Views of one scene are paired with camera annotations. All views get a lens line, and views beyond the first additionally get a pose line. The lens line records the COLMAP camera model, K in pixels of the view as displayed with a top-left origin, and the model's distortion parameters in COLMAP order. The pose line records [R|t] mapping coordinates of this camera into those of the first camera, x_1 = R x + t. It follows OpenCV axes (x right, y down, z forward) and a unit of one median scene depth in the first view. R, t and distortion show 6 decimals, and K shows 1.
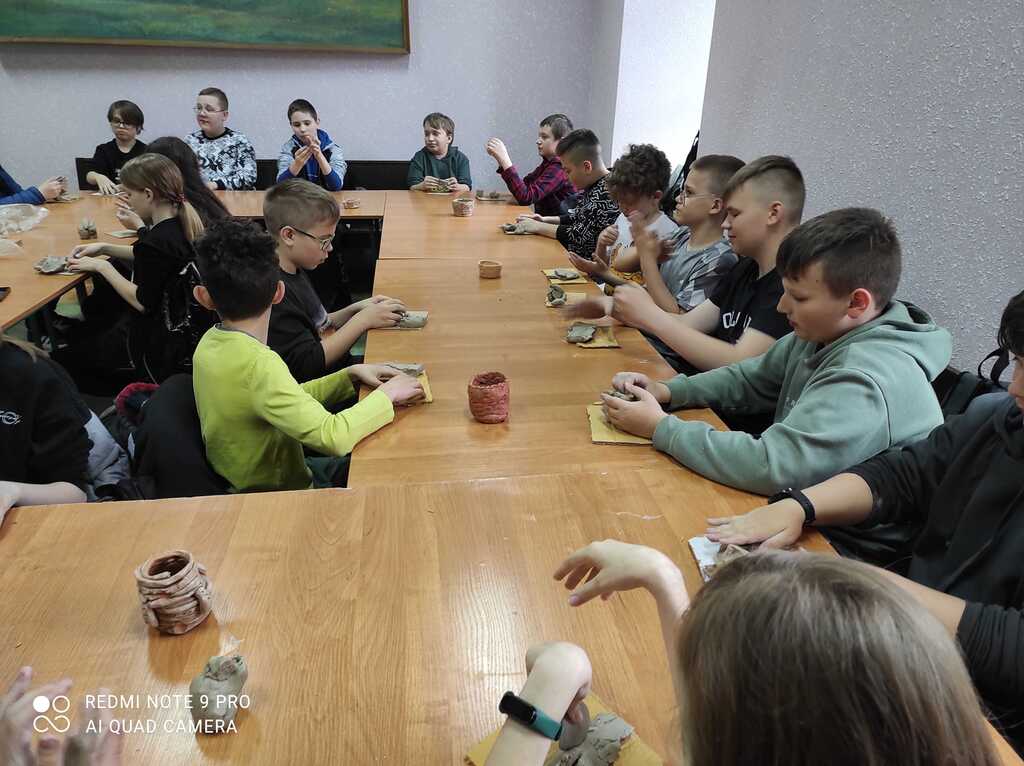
lens RADIAL K [[752.6, 0, 512.0], [0, 752.6, 383.0], [0, 0, 1]] dist [0.070375, -0.045726]
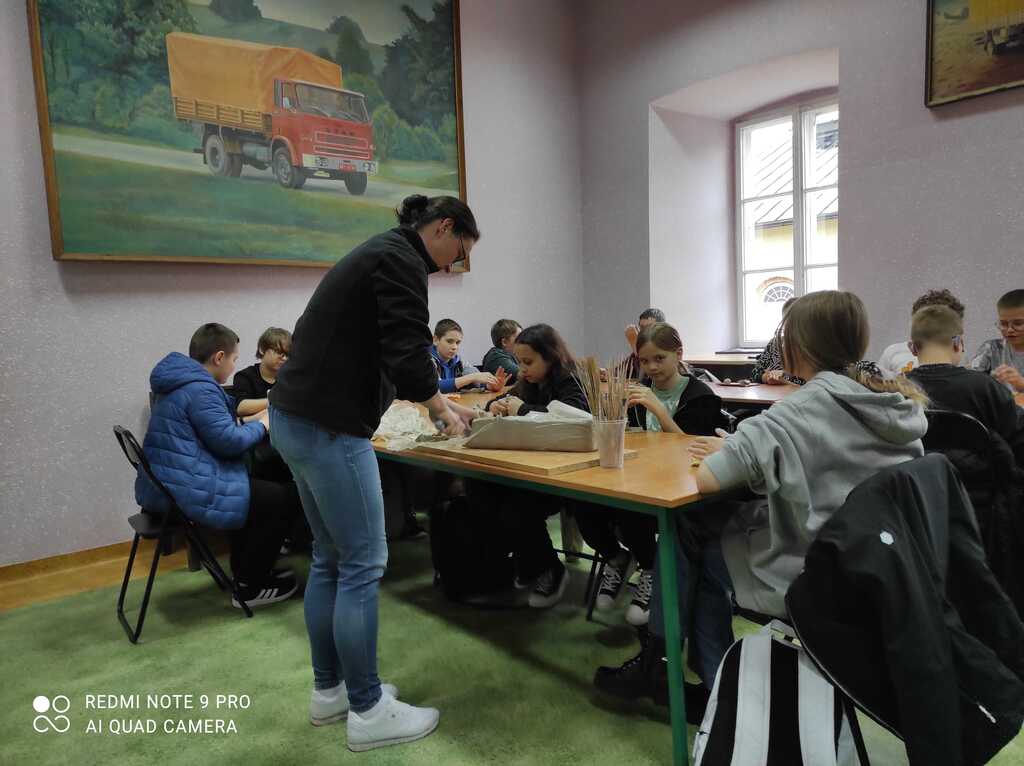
lens RADIAL K [[736.9, 0, 515.1], [0, 736.9, 401.0], [0, 0, 1]] dist [0.020321, -0.009086]
pose [[0.834711, -0.101541, 0.541245, -0.761398], [0.258868, 0.939840, -0.222908, -0.007362], [-0.486049, 0.326175, 0.810781, 0.198760]]
